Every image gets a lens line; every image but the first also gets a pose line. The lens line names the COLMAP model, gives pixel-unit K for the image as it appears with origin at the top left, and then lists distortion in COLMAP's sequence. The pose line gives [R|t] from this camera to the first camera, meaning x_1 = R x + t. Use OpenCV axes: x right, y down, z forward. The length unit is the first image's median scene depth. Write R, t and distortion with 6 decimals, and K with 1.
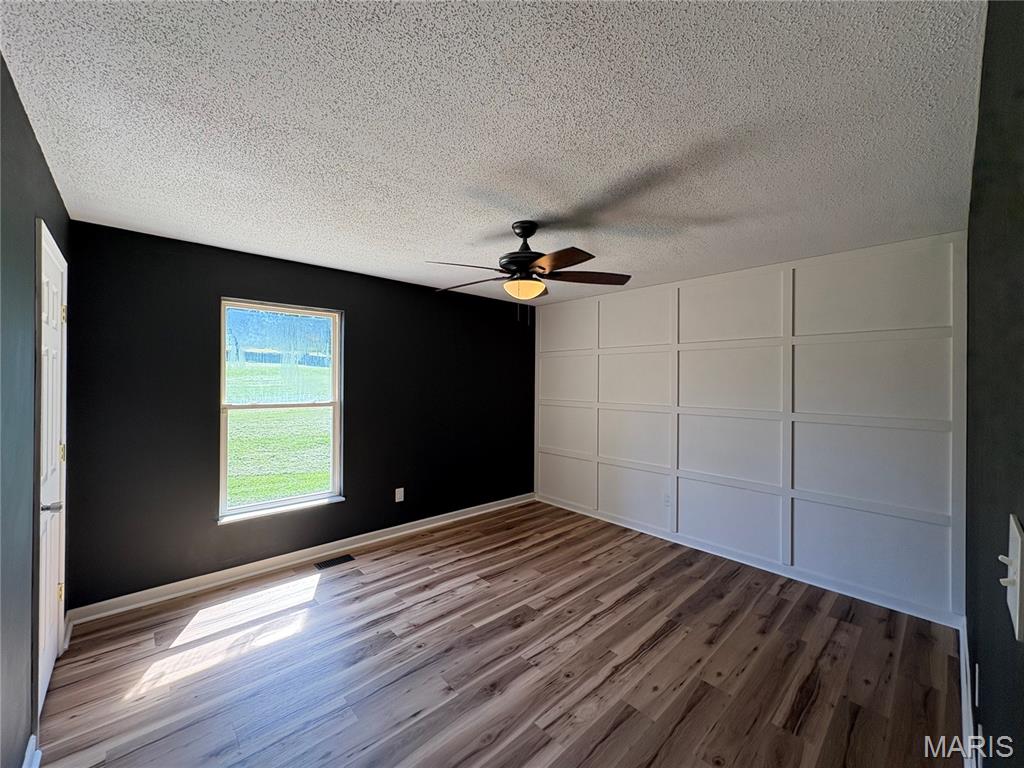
lens RADIAL K [[408.7, 0, 511.5], [0, 408.7, 381.6], [0, 0, 1]] dist [0.000589, 0.000174]
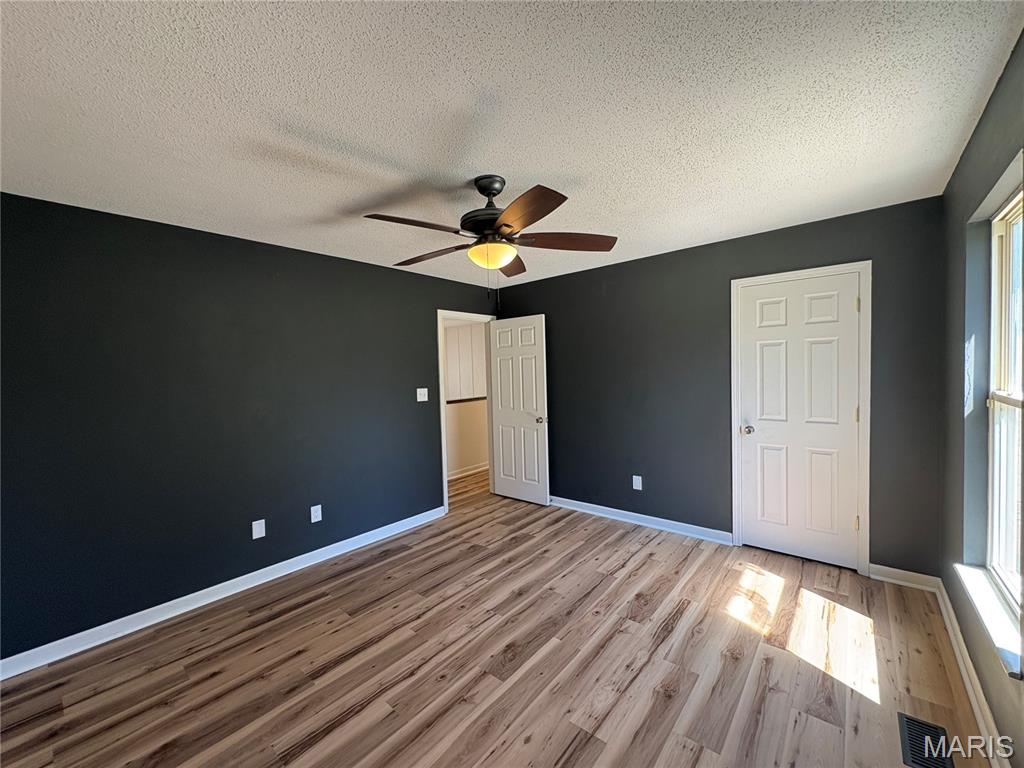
lens RADIAL K [[408.7, 0, 512.5], [0, 408.7, 385.5], [0, 0, 1]] dist [0.000589, 0.000174]
pose [[-0.992230, 0.026372, -0.121593, 0.102182], [0.022273, 0.999141, 0.034949, 0.013436], [0.122410, 0.031970, -0.991965, 1.882704]]
